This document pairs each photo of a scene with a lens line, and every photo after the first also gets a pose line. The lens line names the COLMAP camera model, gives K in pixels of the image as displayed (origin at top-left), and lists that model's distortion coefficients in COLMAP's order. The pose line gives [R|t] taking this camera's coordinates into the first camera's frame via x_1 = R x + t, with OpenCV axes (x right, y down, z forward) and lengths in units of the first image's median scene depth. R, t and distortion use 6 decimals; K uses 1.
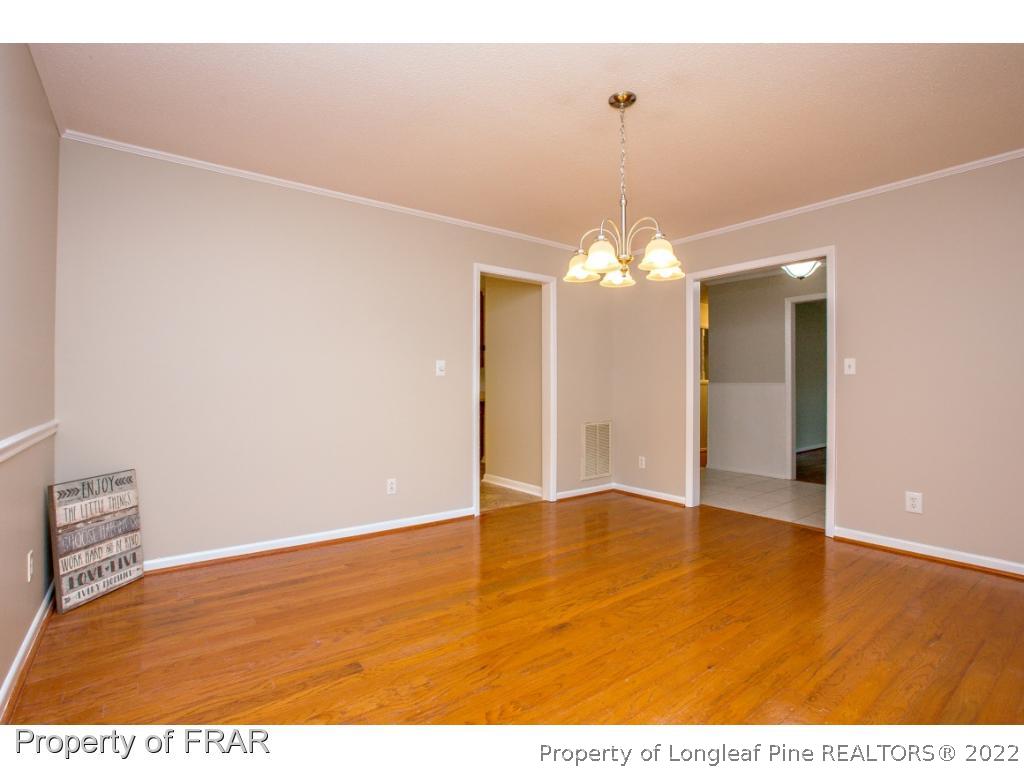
lens RADIAL K [[482.9, 0, 496.6], [0, 482.9, 384.9], [0, 0, 1]] dist [-0.035833, 0.000543]
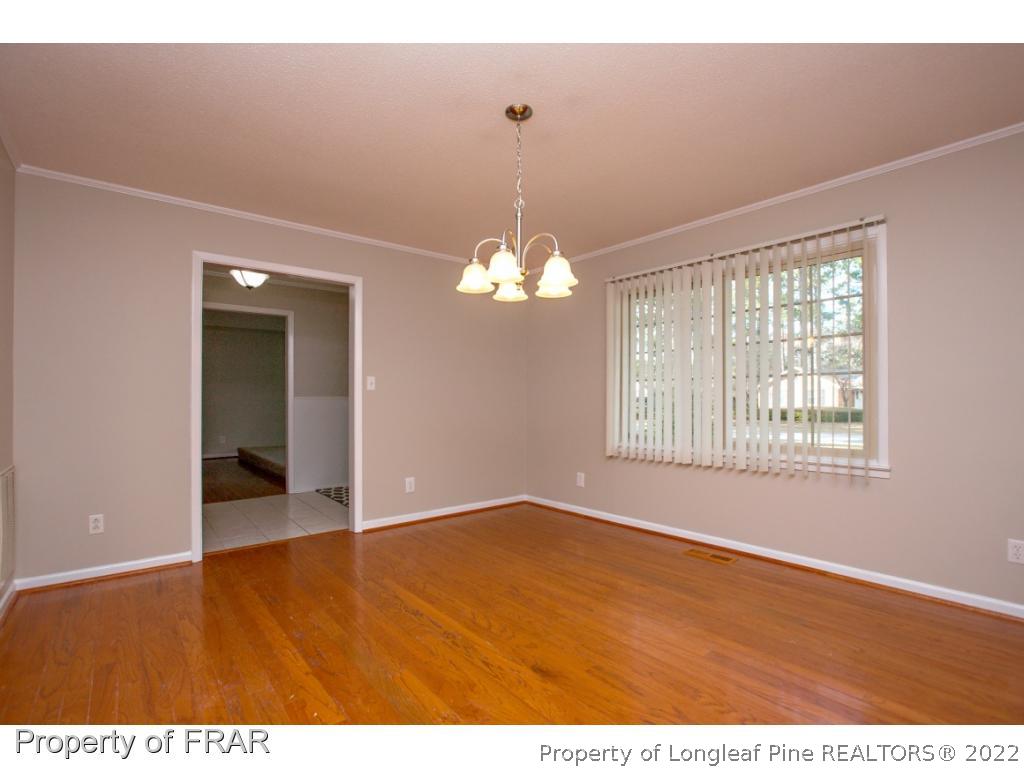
lens RADIAL K [[491.2, 0, 512.0], [0, 491.2, 384.0], [0, 0, 1]] dist [-0.030609, 0.000697]
pose [[-0.082155, 0.027834, 0.996231, -0.694320], [-0.001690, 0.999605, -0.028068, -0.004978], [-0.996618, -0.003990, -0.082076, 1.004766]]
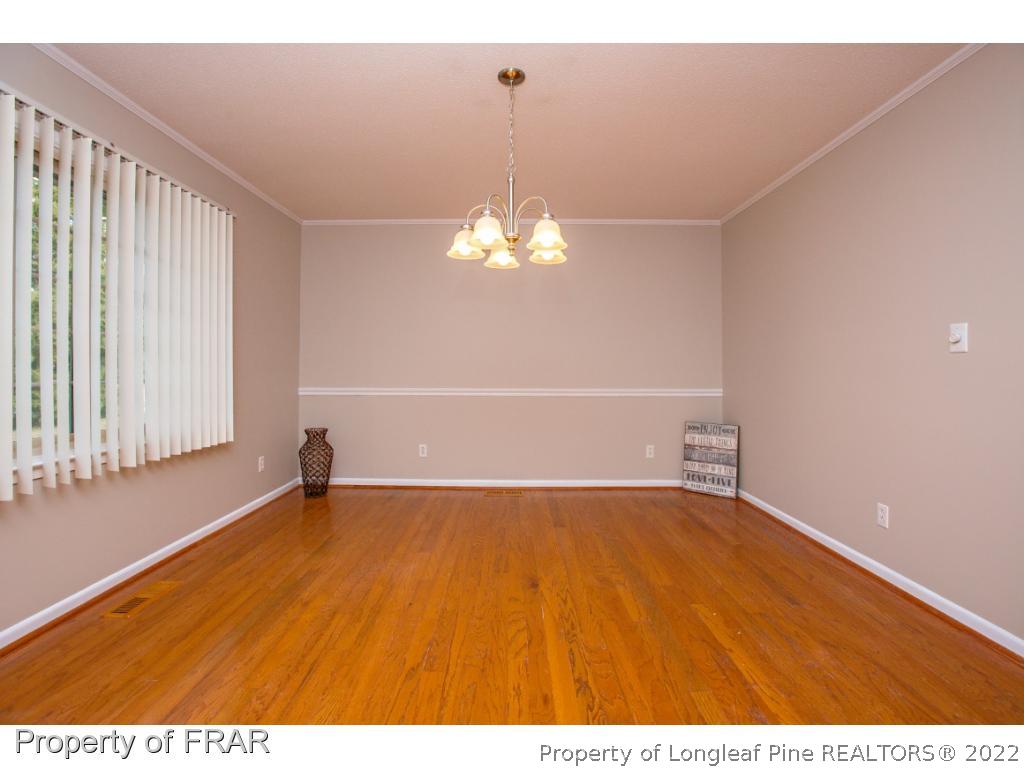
lens RADIAL K [[465.6, 0, 506.5], [0, 465.6, 368.8], [0, 0, 1]] dist [-0.039060, 0.000107]
pose [[-0.585251, -0.000625, -0.810852, 0.938826], [-0.000242, 1.000000, -0.000596, 0.000321], [0.810852, -0.000153, -0.585251, 1.408379]]
